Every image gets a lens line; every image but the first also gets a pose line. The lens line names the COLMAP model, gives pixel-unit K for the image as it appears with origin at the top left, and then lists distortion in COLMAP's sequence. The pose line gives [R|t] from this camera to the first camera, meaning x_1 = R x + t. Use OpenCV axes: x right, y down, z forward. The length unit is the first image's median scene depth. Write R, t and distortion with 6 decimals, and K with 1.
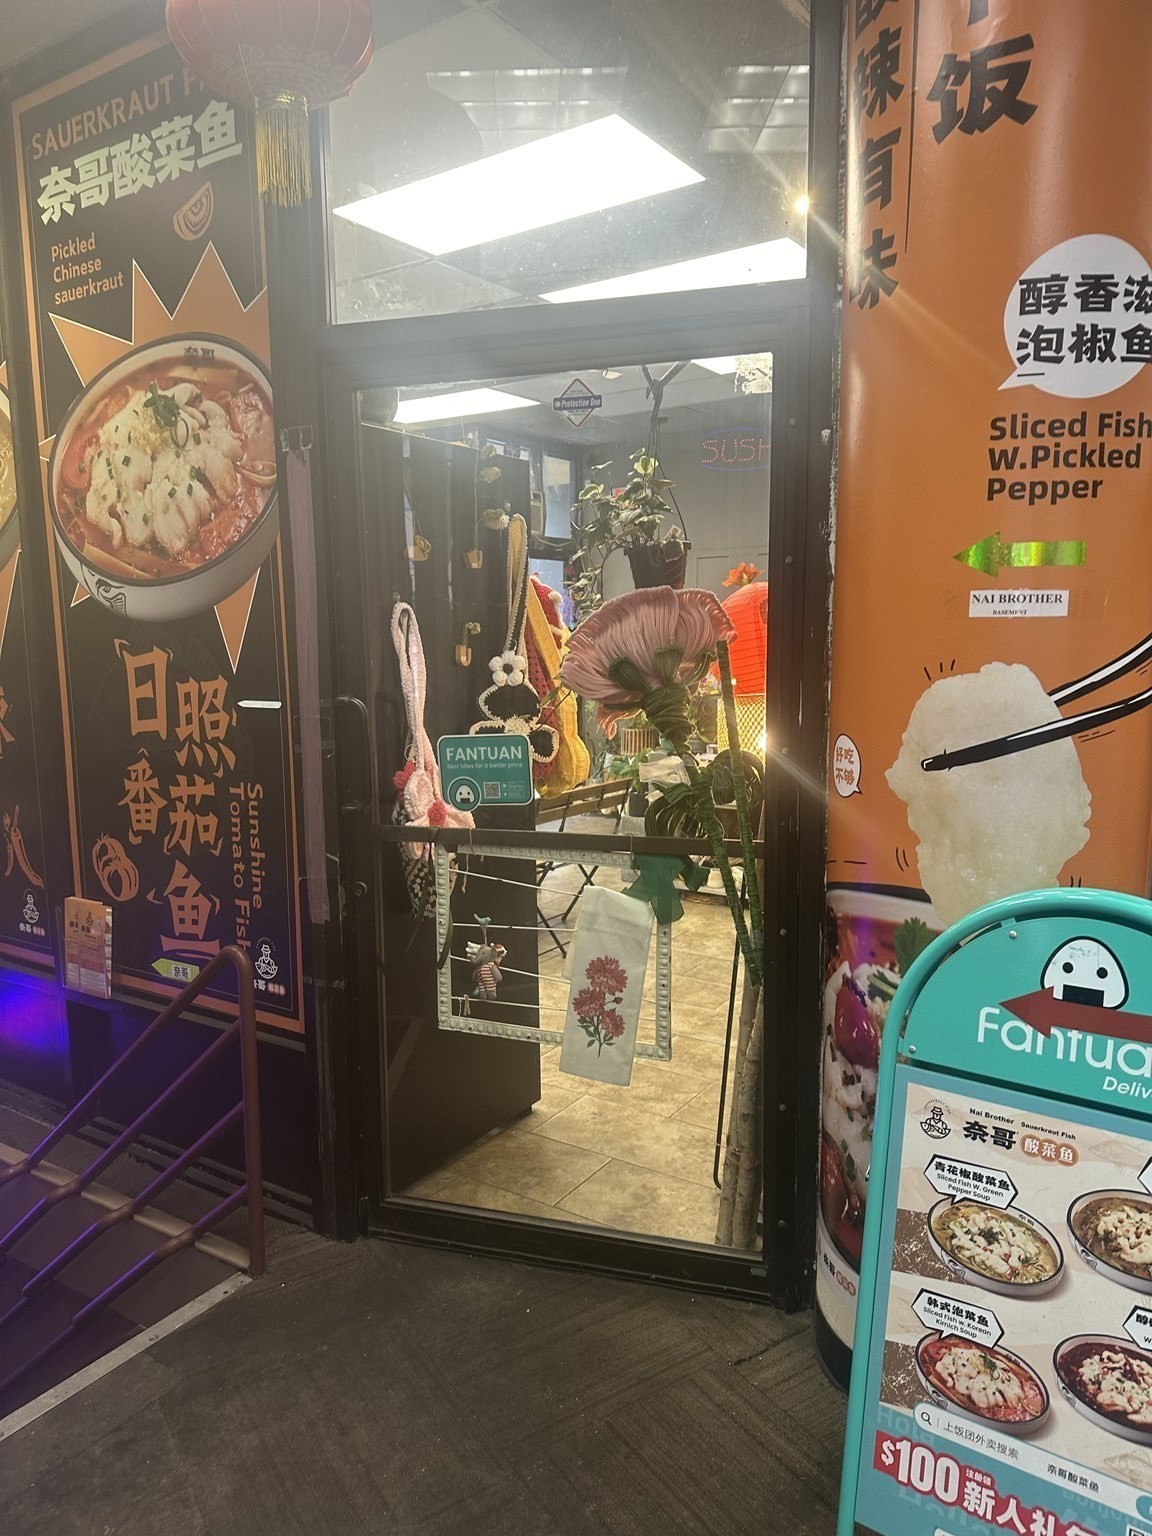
lens RADIAL K [[1066.8, 0, 577.4], [0, 1066.8, 777.0], [0, 0, 1]] dist [0.072269, -0.093896]
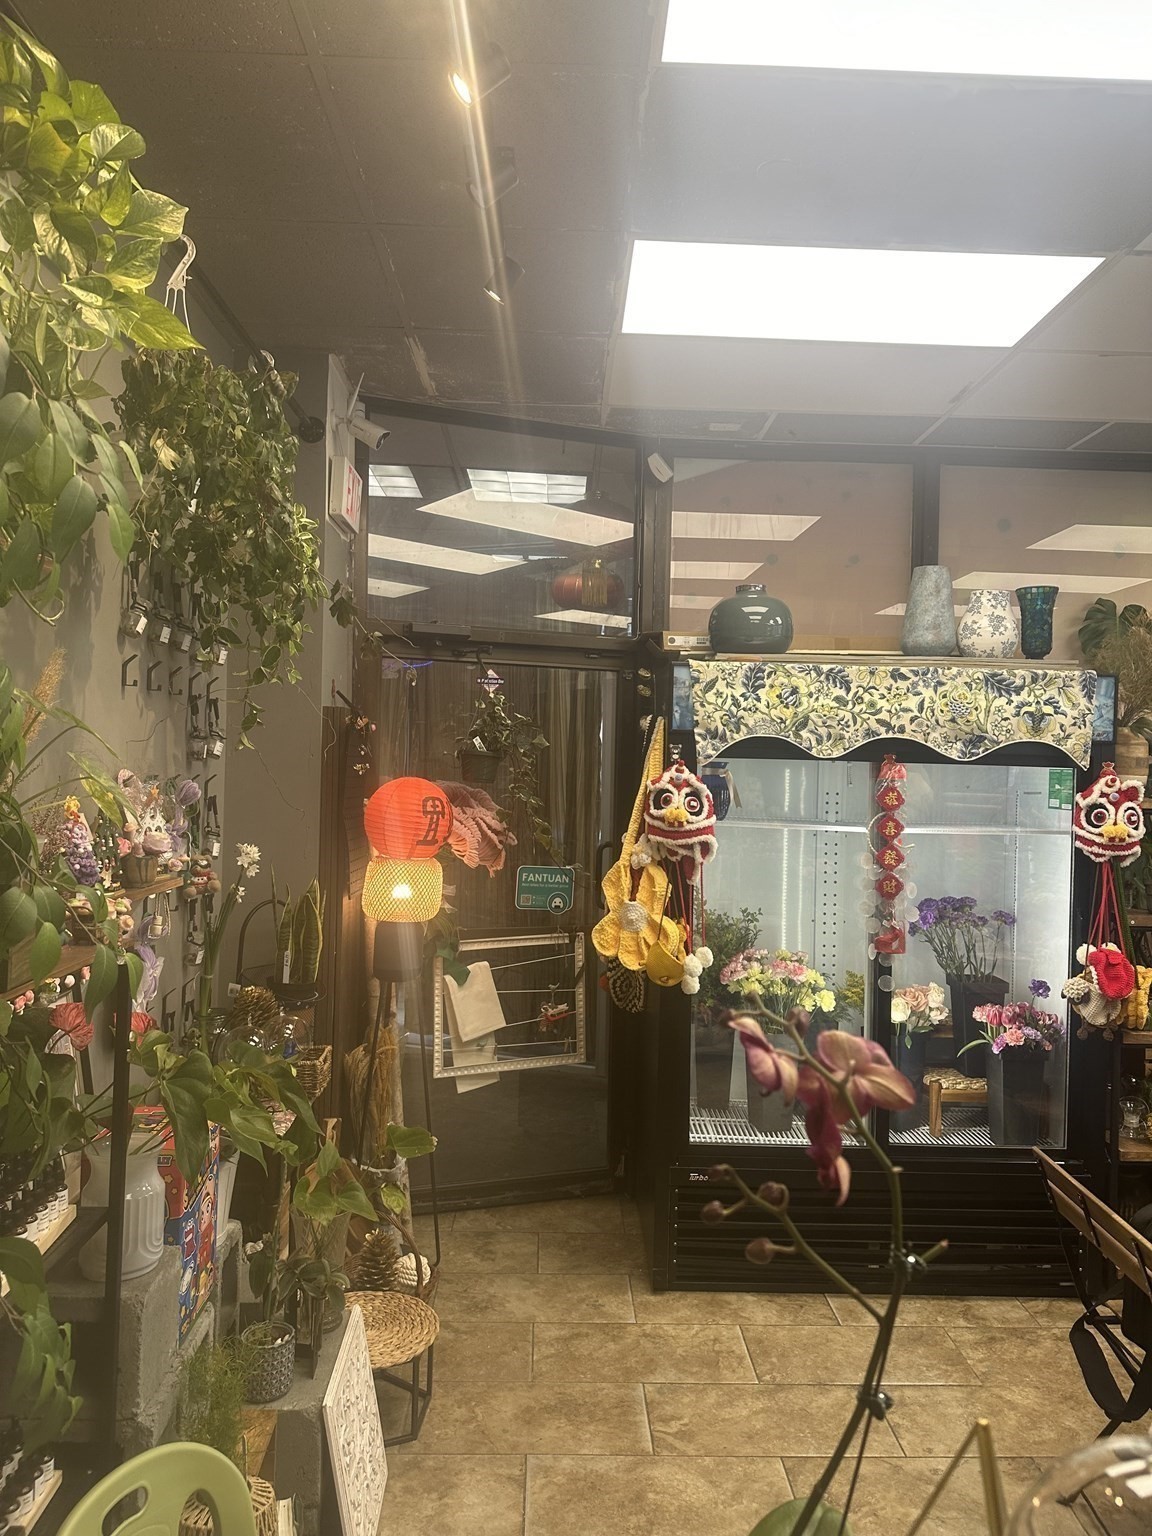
lens RADIAL K [[1091.0, 0, 583.8], [0, 1091.0, 764.0], [0, 0, 1]] dist [0.068337, -0.008674]
pose [[-0.820633, -0.008159, -0.571397, 0.351432], [-0.087242, 0.989966, 0.111160, -0.166357], [0.564757, 0.141072, -0.813110, 0.999048]]
